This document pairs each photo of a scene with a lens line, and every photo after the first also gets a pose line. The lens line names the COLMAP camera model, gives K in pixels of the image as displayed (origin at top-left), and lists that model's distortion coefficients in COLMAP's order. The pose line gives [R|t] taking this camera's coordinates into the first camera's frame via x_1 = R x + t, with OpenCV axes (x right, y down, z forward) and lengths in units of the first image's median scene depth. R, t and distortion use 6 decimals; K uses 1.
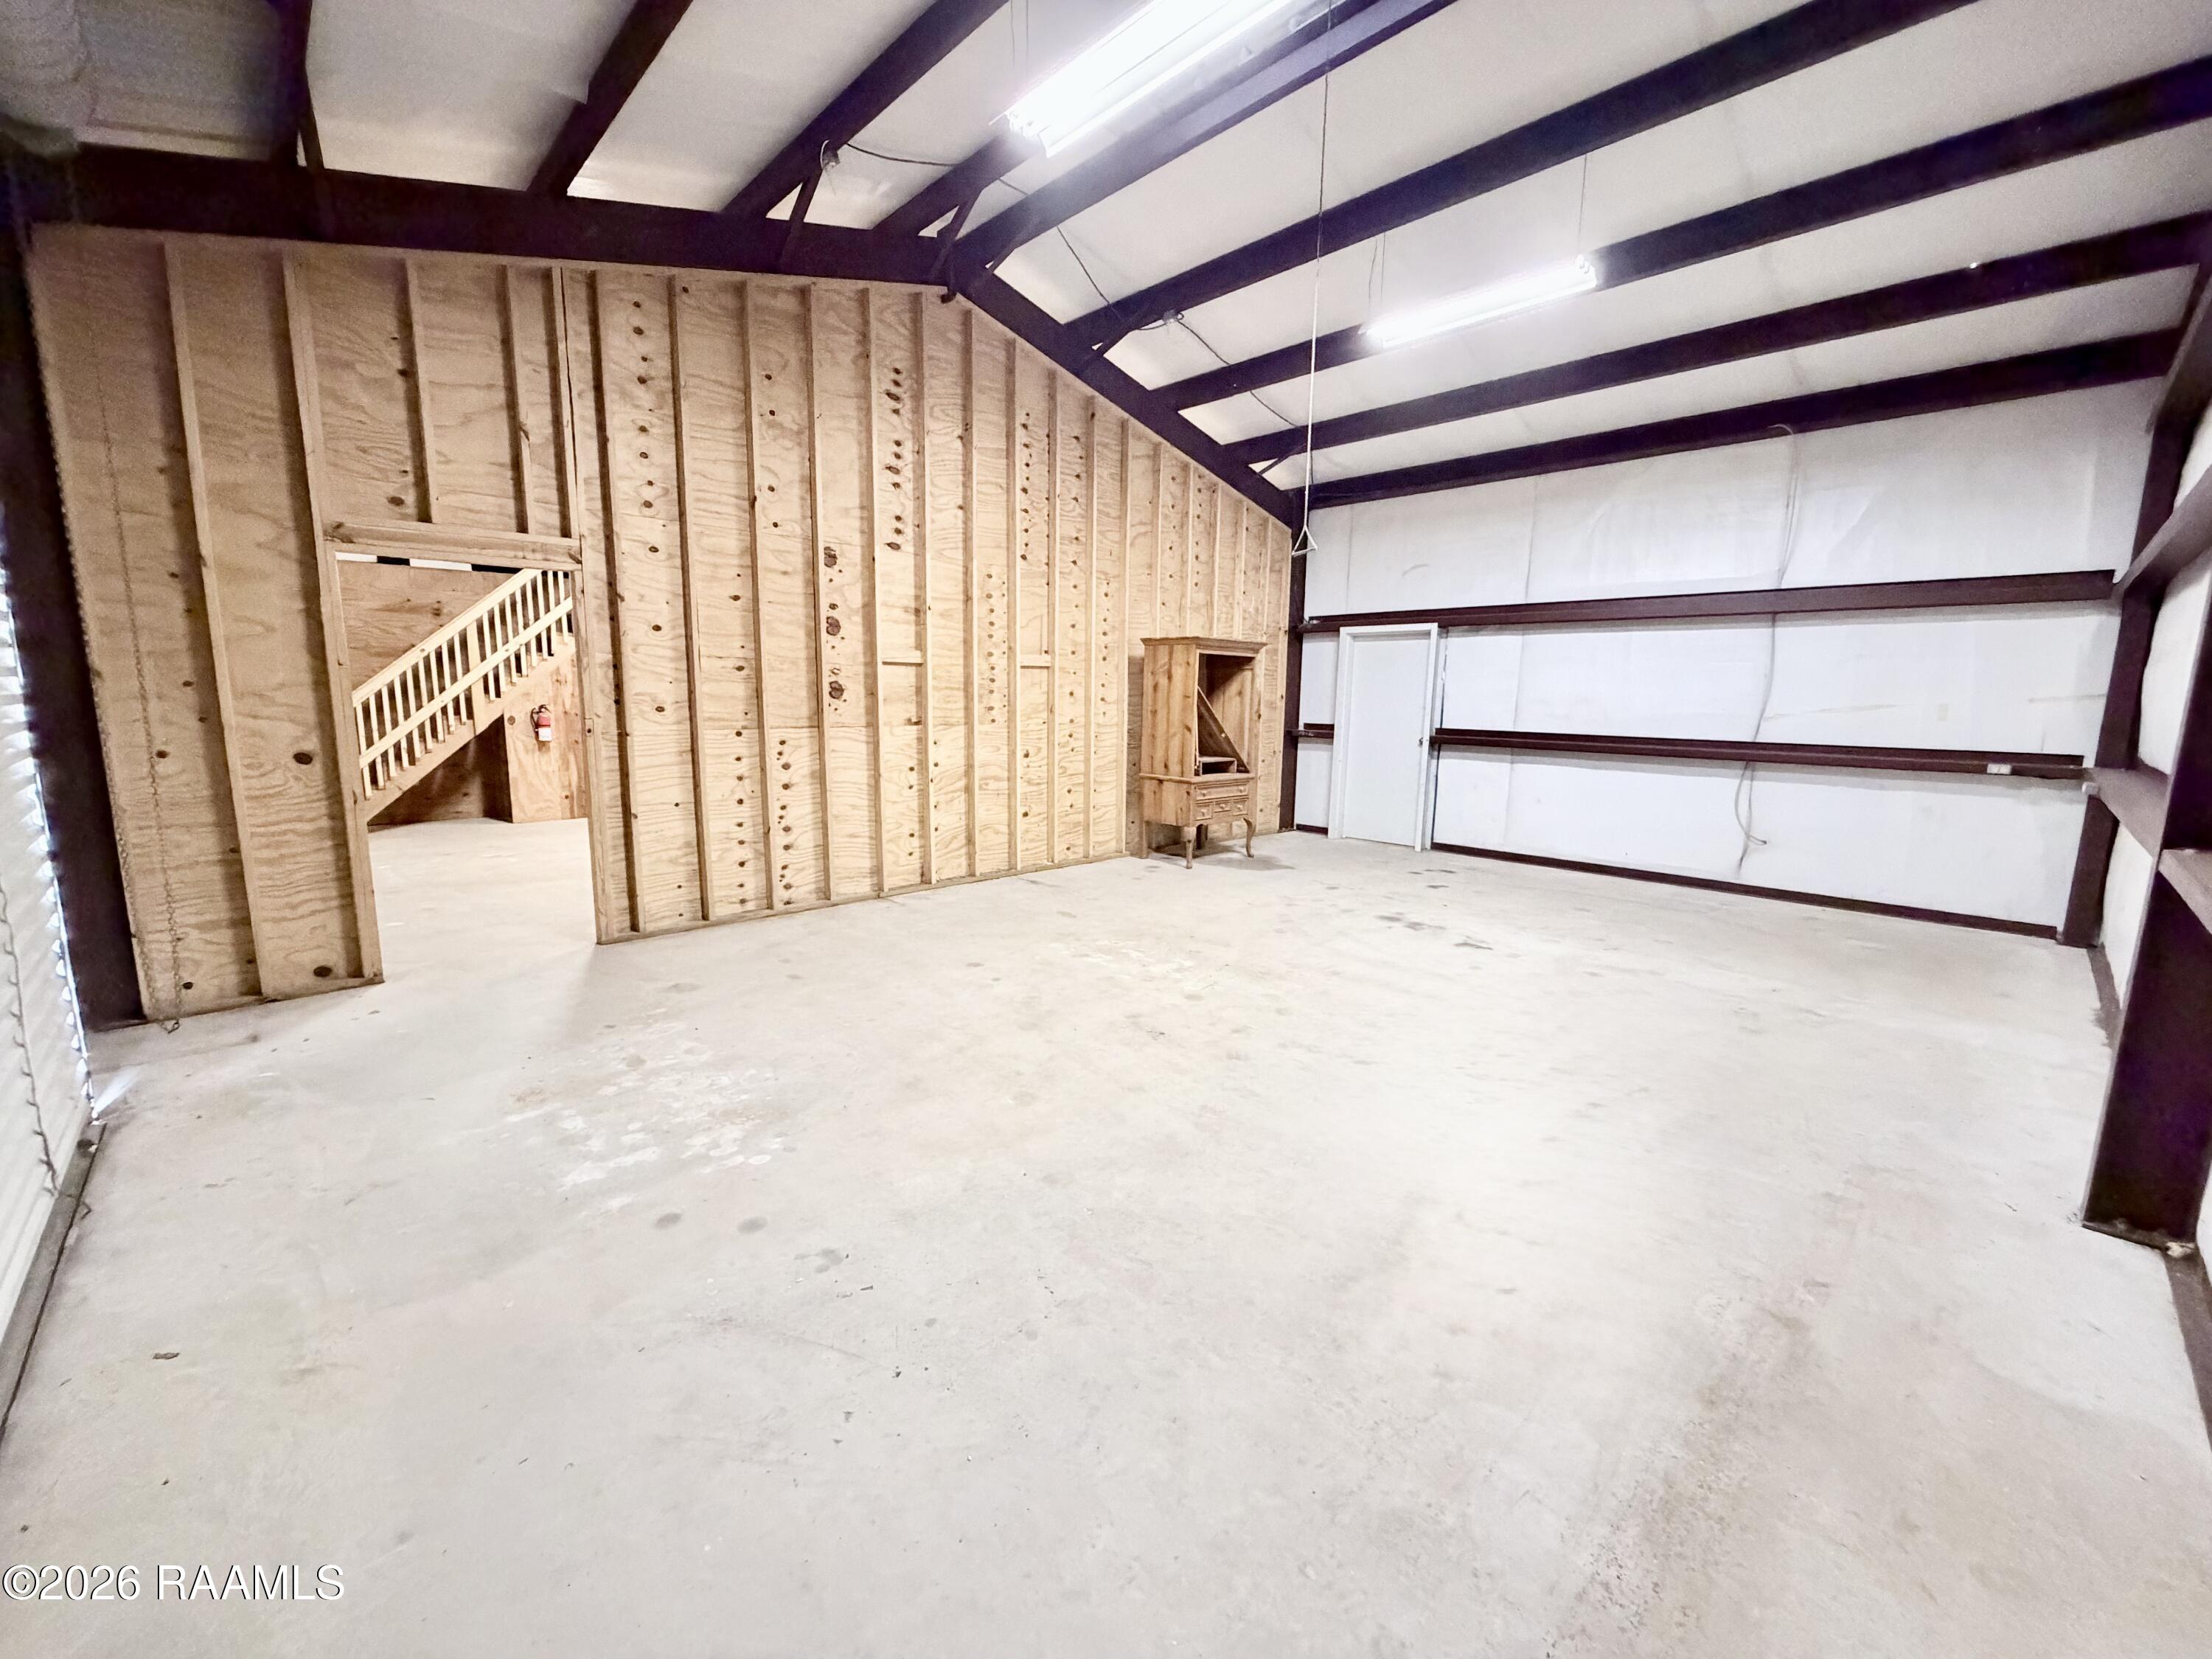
lens RADIAL K [[881.4, 0, 1108.6], [0, 881.4, 830.0], [0, 0, 1]] dist [-0.001581, -0.000013]
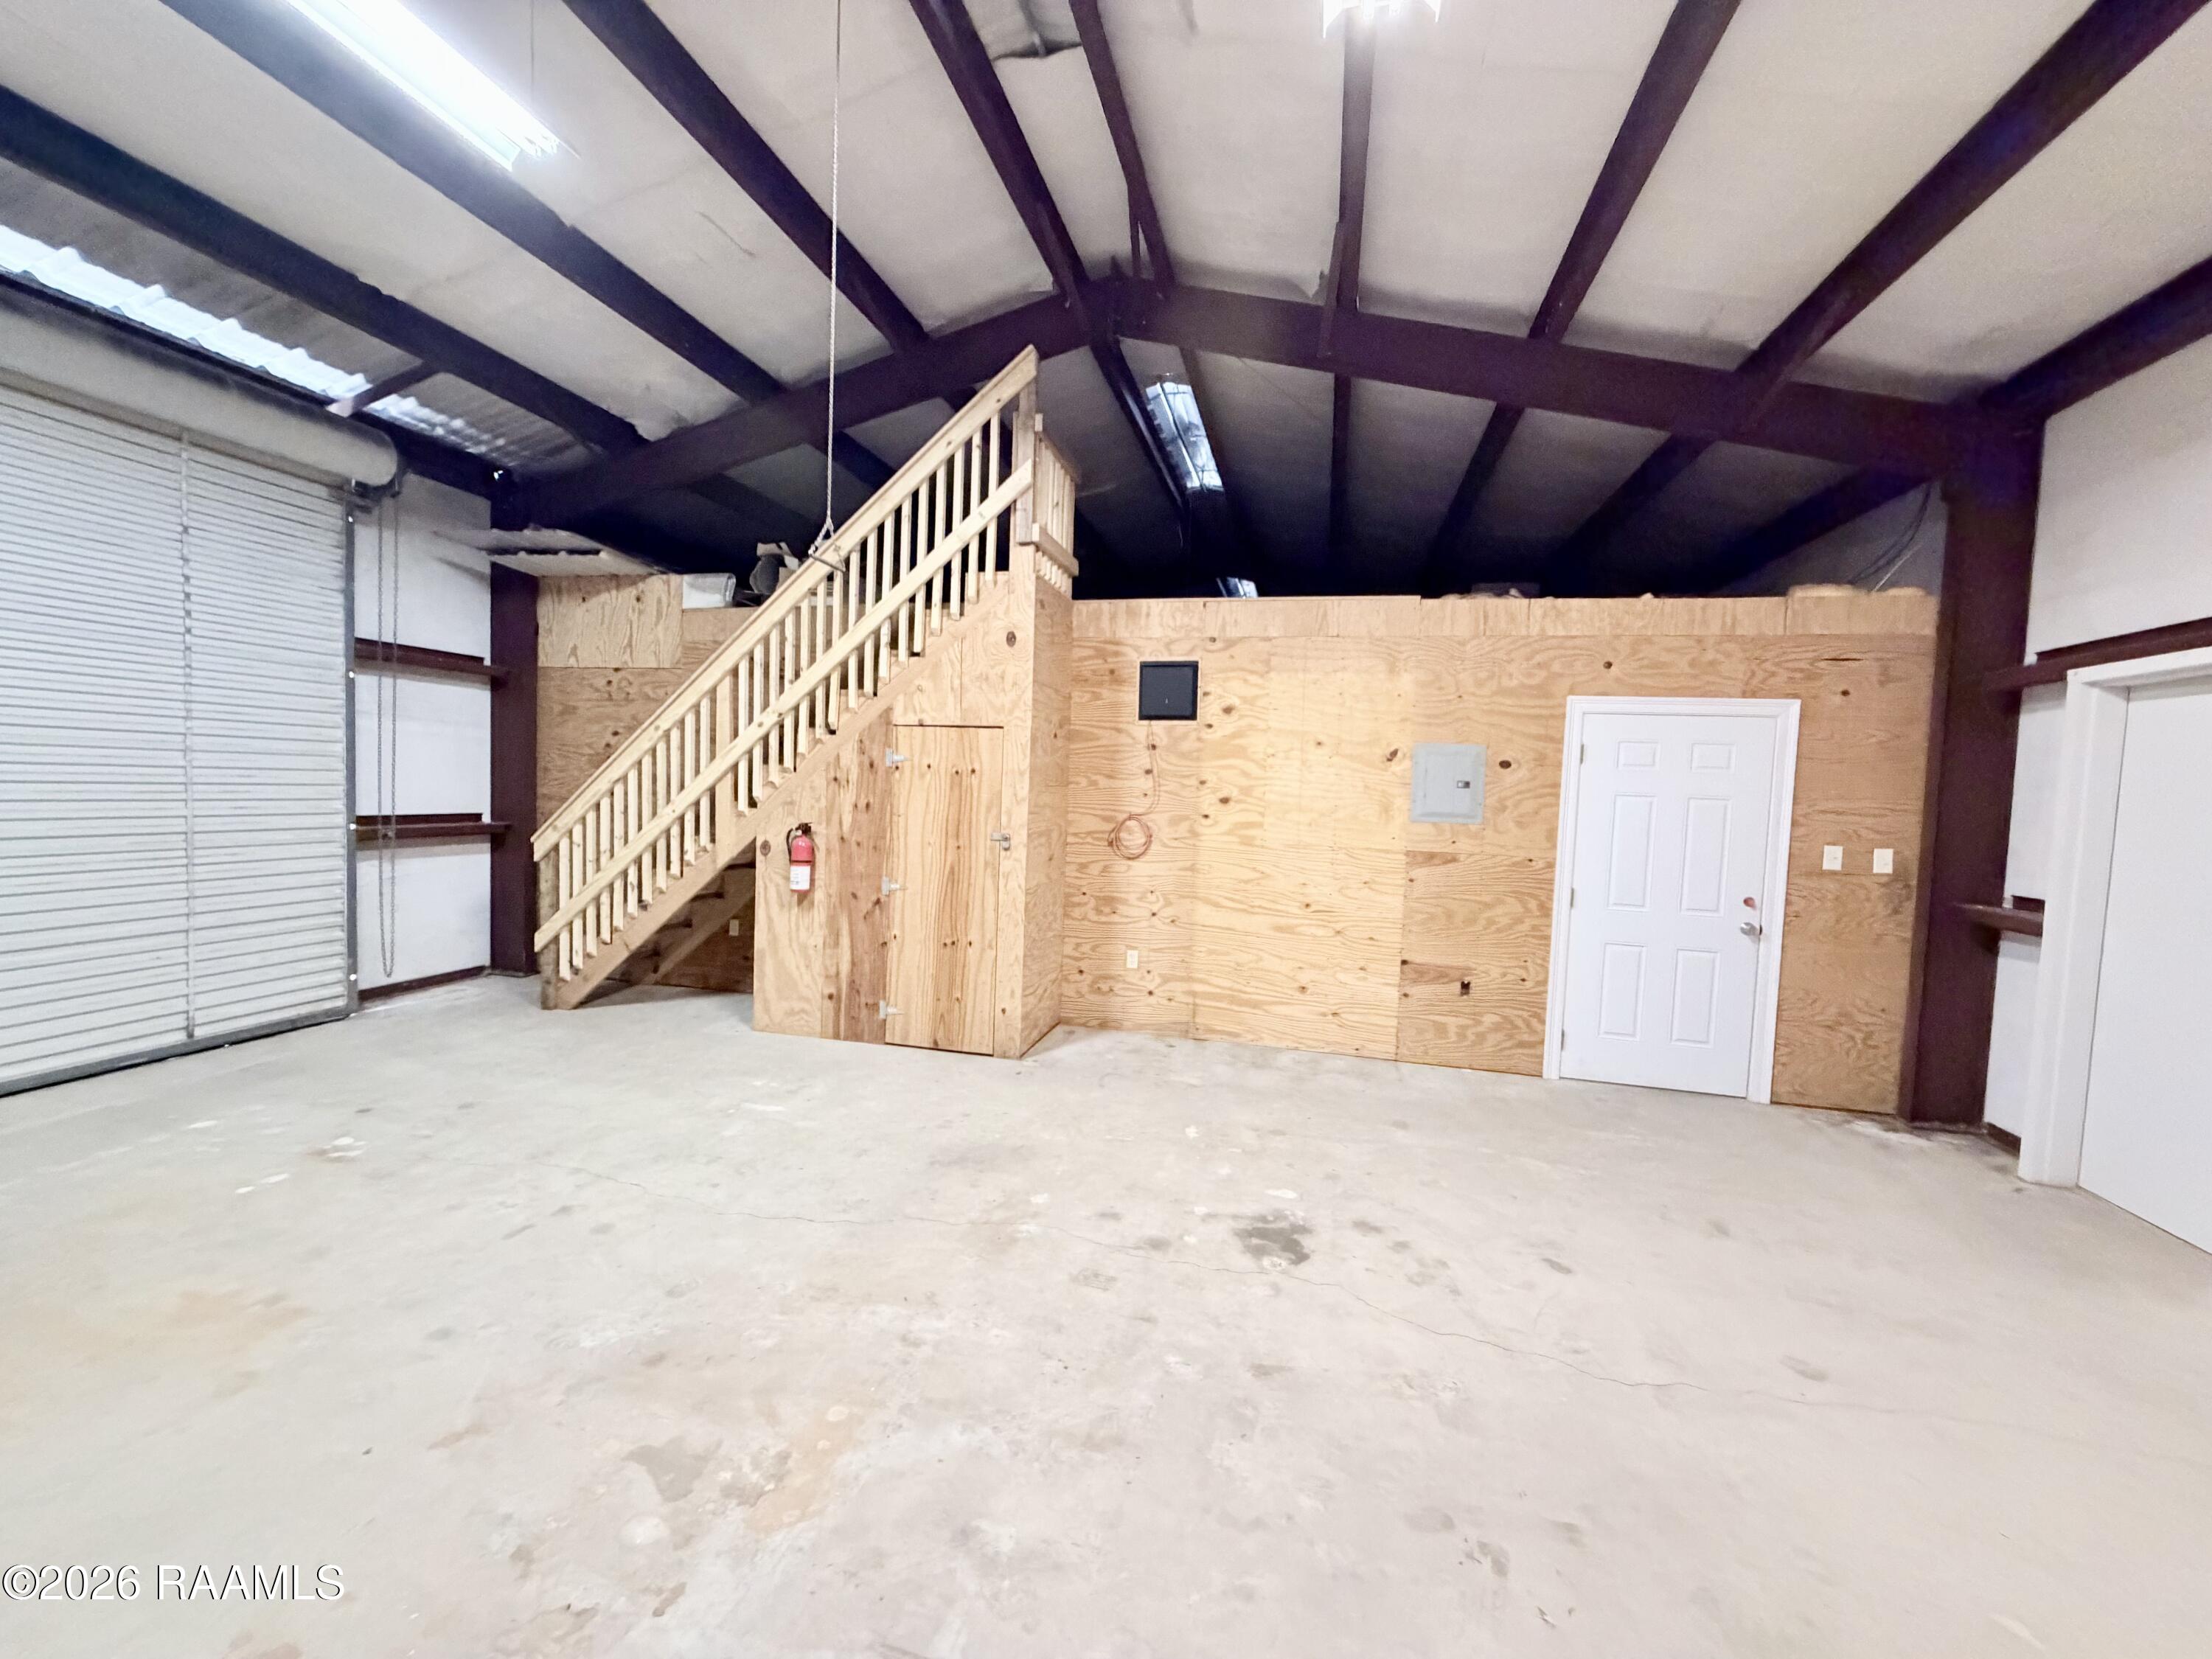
lens RADIAL K [[881.4, 0, 1103.3], [0, 881.4, 829.8], [0, 0, 1]] dist [-0.001581, -0.000013]
pose [[0.525530, 0.056711, -0.848883, -0.079298], [-0.156249, 0.987238, -0.030777, -0.113141], [0.836304, 0.148812, 0.527684, 0.668670]]
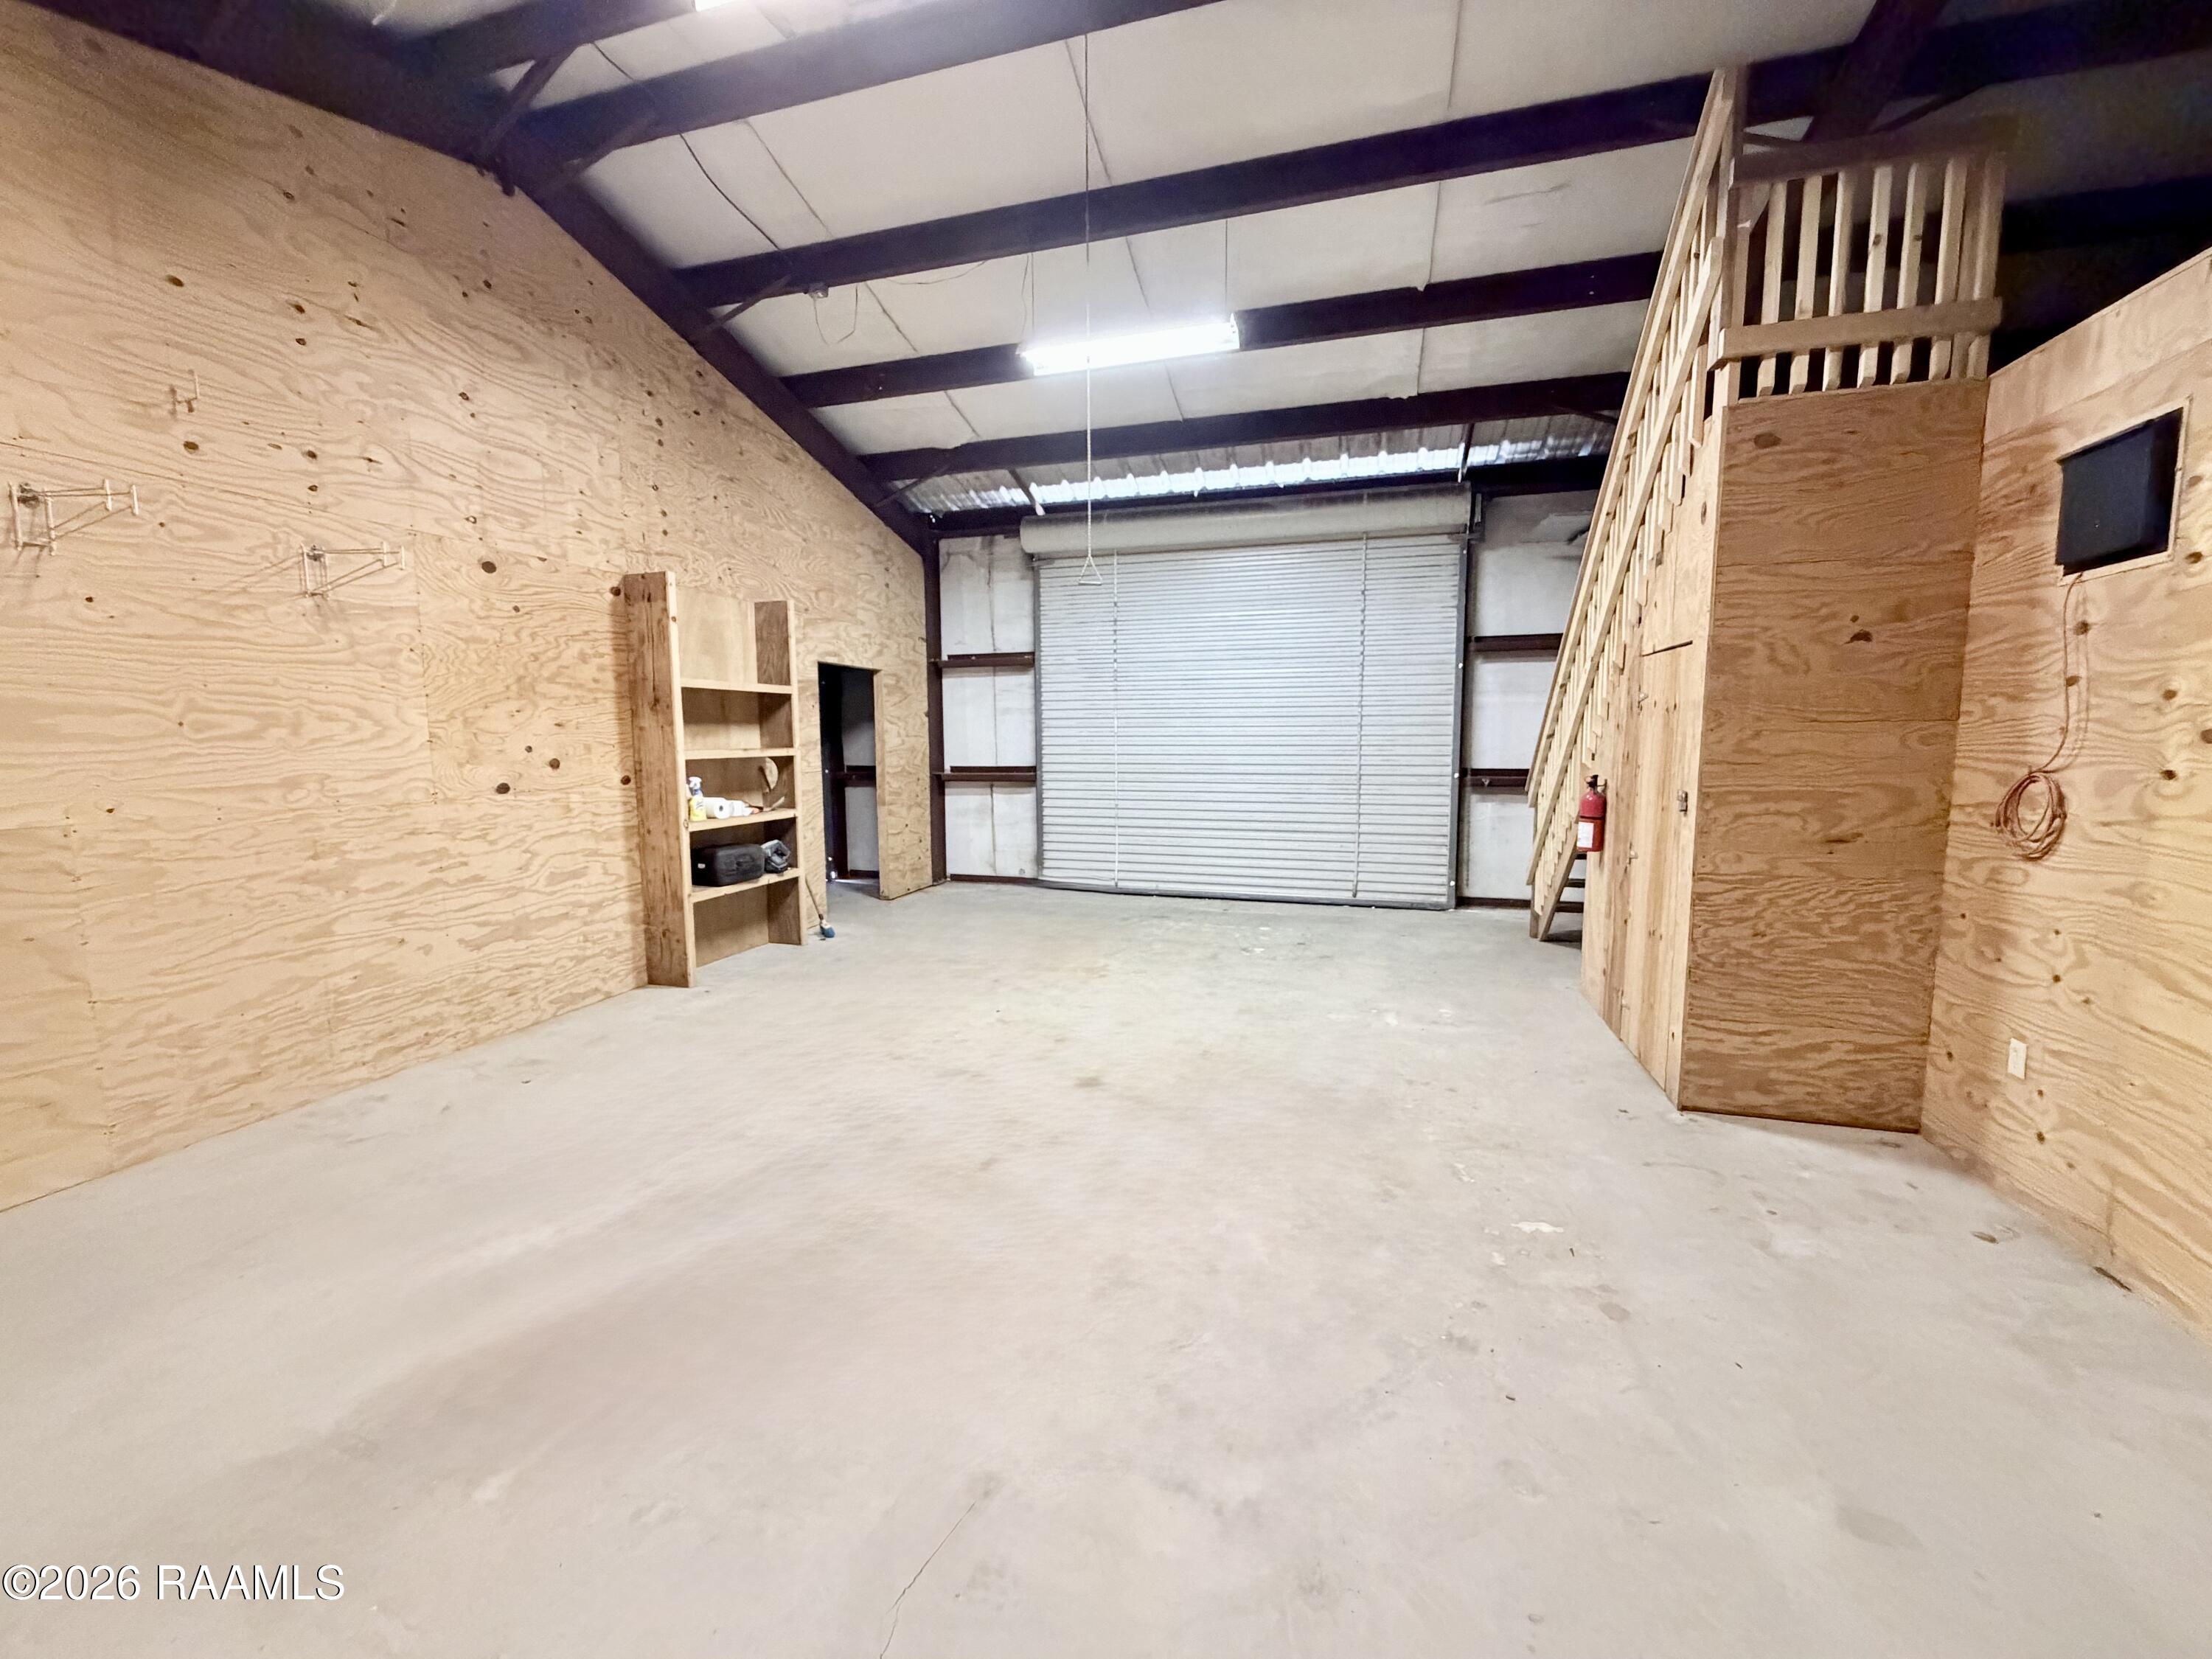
lens RADIAL K [[881.4, 0, 1099.0], [0, 881.4, 832.3], [0, 0, 1]] dist [-0.001581, -0.000013]
pose [[-0.876794, 0.052073, -0.478038, -0.135612], [-0.069934, 0.969742, 0.233903, -0.156167], [0.475753, 0.238516, -0.846622, 0.987333]]
